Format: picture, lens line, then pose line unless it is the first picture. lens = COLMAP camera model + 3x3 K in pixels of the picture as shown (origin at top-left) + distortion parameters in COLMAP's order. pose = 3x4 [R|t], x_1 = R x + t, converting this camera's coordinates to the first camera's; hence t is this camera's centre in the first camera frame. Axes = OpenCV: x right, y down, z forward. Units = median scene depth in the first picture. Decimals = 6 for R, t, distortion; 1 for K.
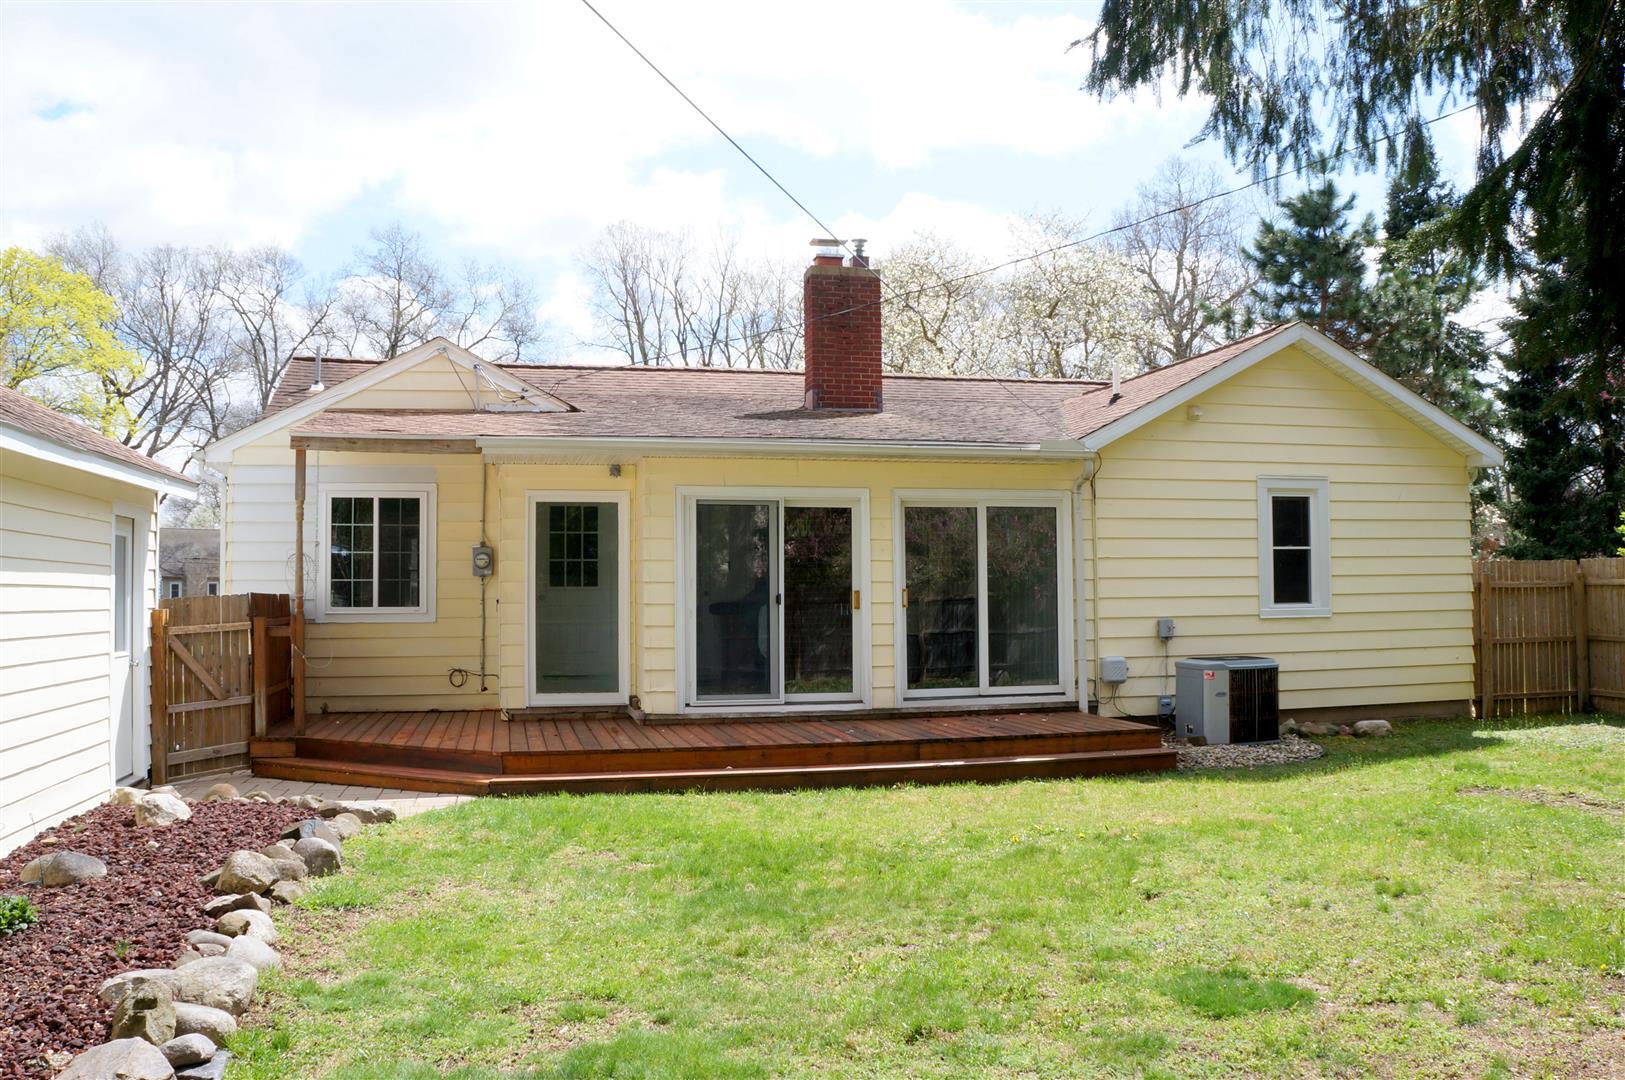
lens RADIAL K [[1291.2, 0, 811.8], [0, 1291.2, 513.0], [0, 0, 1]] dist [-0.174653, 0.148996]
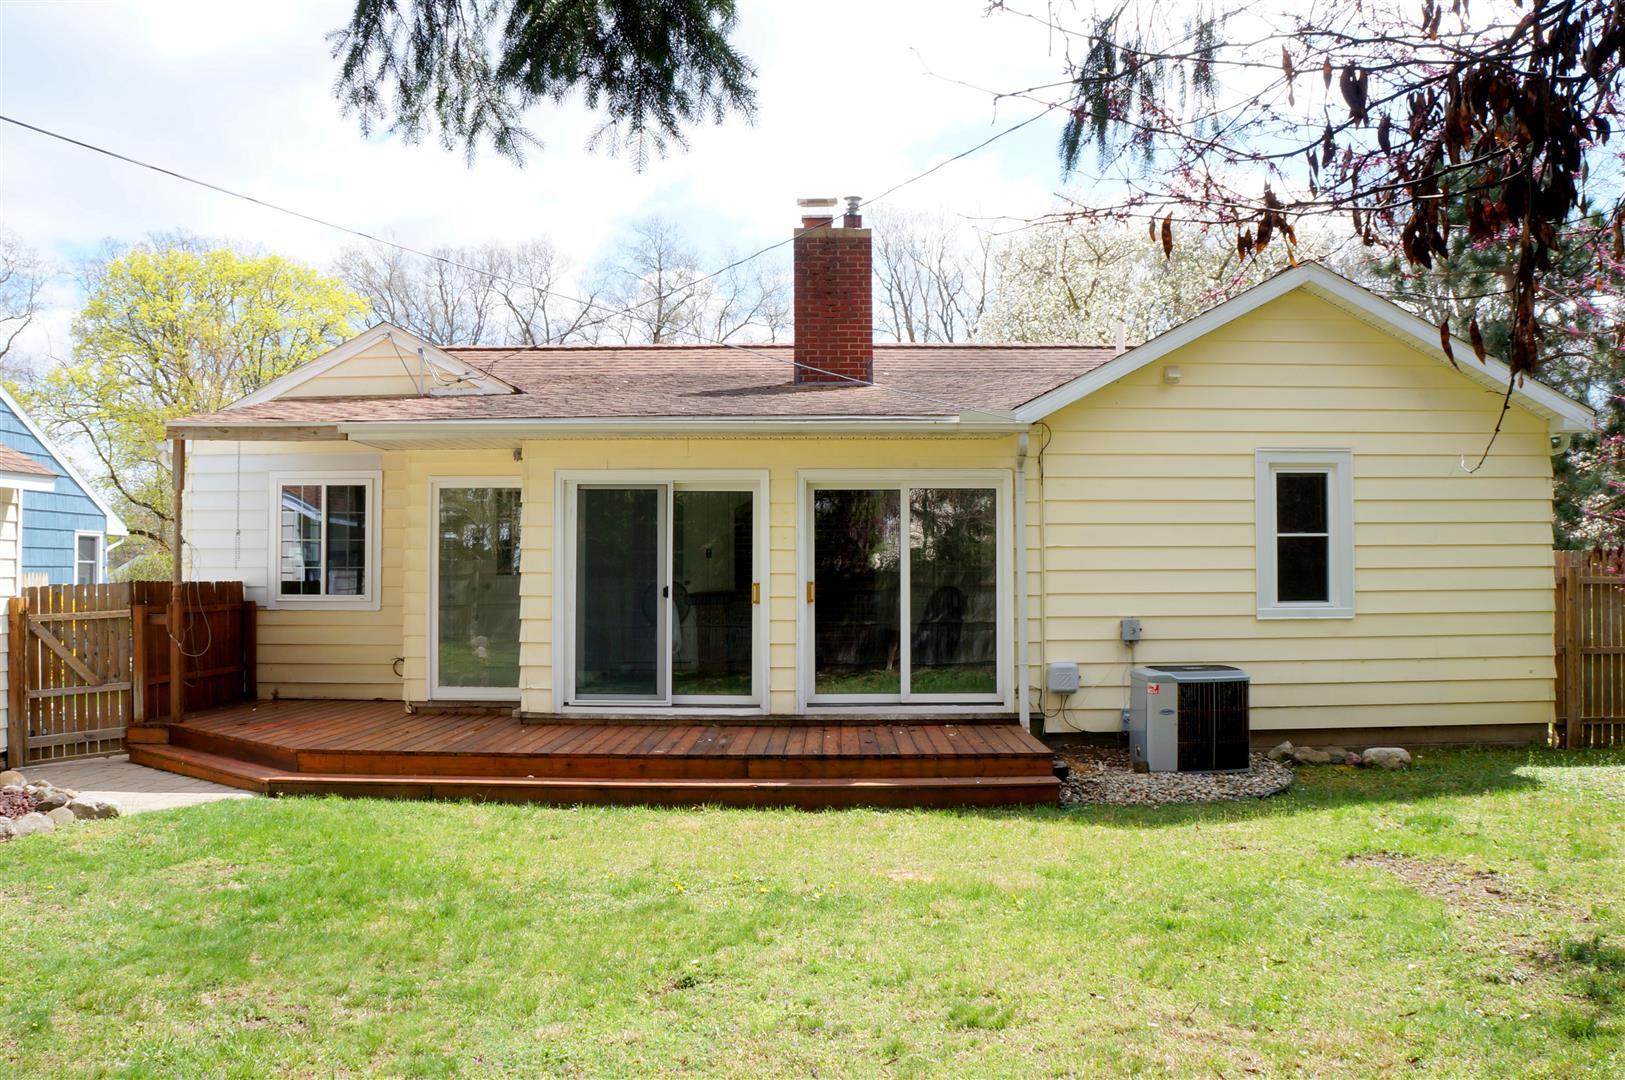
lens RADIAL K [[1287.7, 0, 810.8], [0, 1287.7, 505.6], [0, 0, 1]] dist [-0.172527, 0.125037]
pose [[0.972318, -0.006263, -0.233579, 0.273737], [0.008517, 0.999926, 0.008645, -0.001470], [0.233508, -0.010395, 0.972299, 0.129925]]
